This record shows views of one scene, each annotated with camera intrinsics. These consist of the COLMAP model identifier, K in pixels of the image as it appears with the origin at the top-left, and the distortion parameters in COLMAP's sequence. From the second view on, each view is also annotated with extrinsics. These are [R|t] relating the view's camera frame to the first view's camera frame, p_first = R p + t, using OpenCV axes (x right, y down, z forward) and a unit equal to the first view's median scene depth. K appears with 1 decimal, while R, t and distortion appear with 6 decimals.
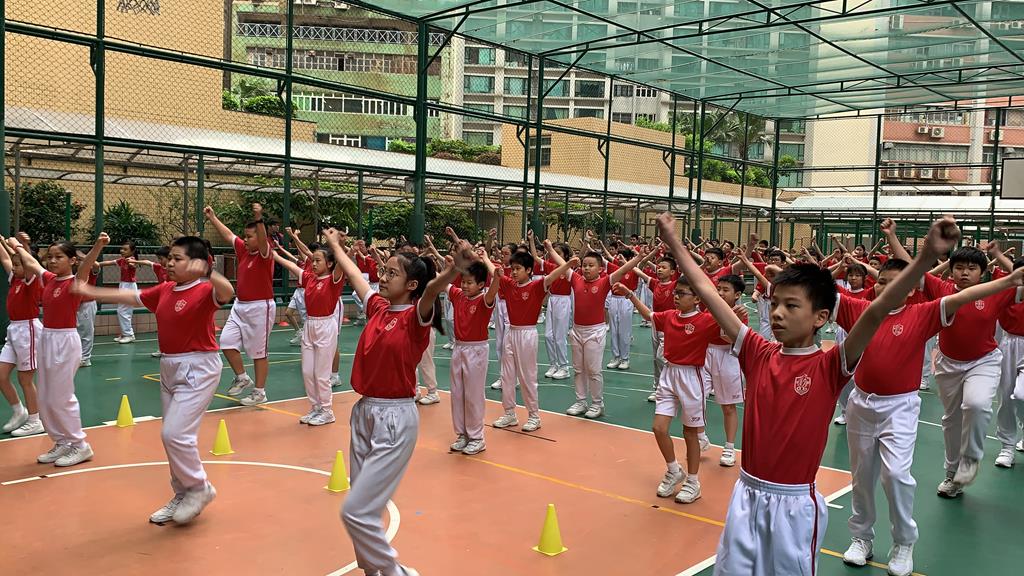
lens RADIAL K [[880.9, 0, 501.6], [0, 880.9, 288.2], [0, 0, 1]] dist [0.097543, -0.180914]
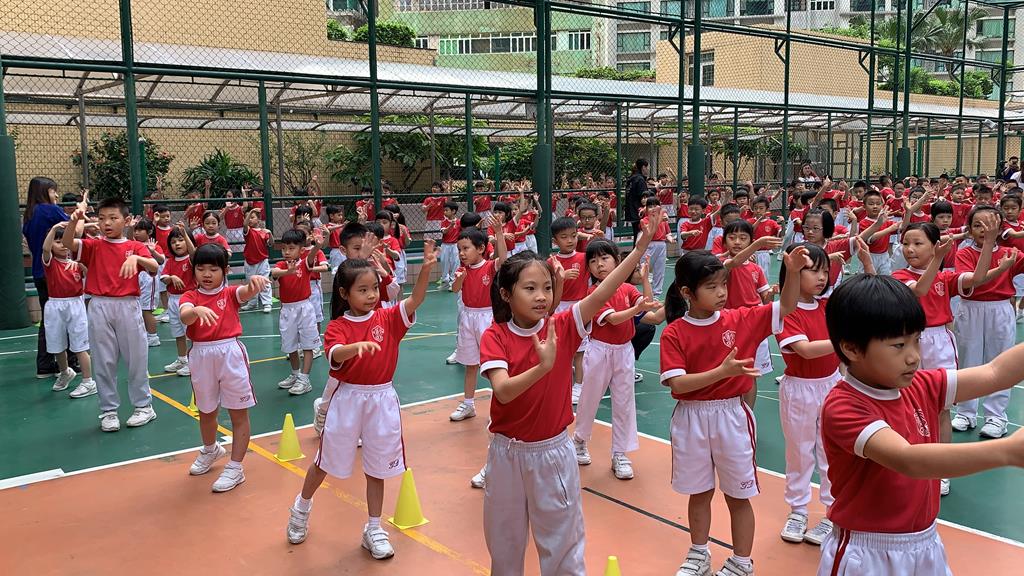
lens RADIAL K [[880.9, 0, 501.6], [0, 880.9, 288.2], [0, 0, 1]] dist [0.097543, -0.180914]
pose [[0.982779, -0.025011, -0.183083, 0.008148], [0.036548, 0.997534, 0.059911, -0.002816], [0.181133, -0.065571, 0.981270, 0.140556]]
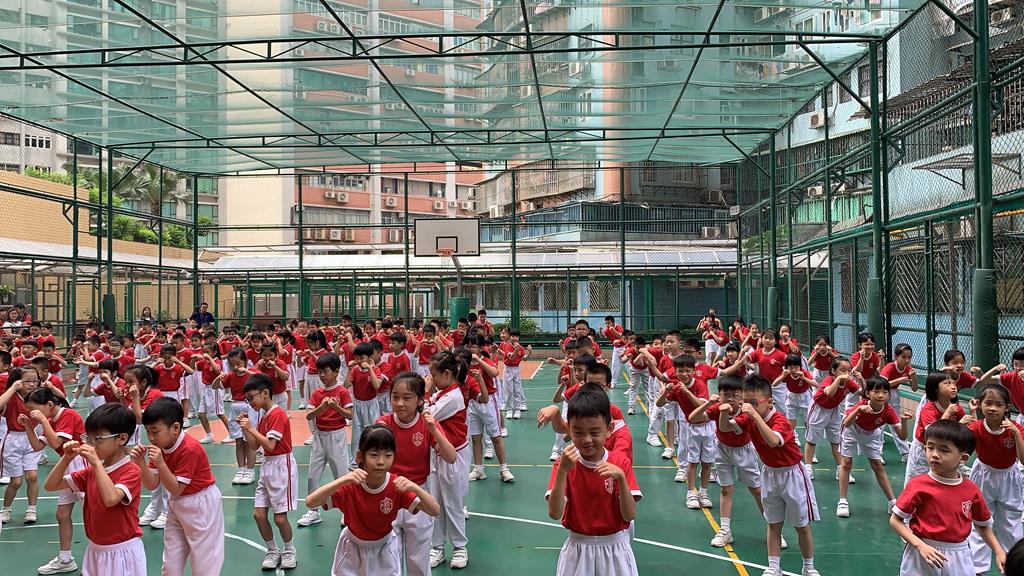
lens RADIAL K [[880.9, 0, 501.6], [0, 880.9, 288.2], [0, 0, 1]] dist [0.097543, -0.180914]
pose [[0.805025, -0.031881, 0.592384, 0.012164], [0.072615, 0.996342, -0.045059, -0.005442], [-0.588780, 0.079290, 0.804395, 0.069516]]
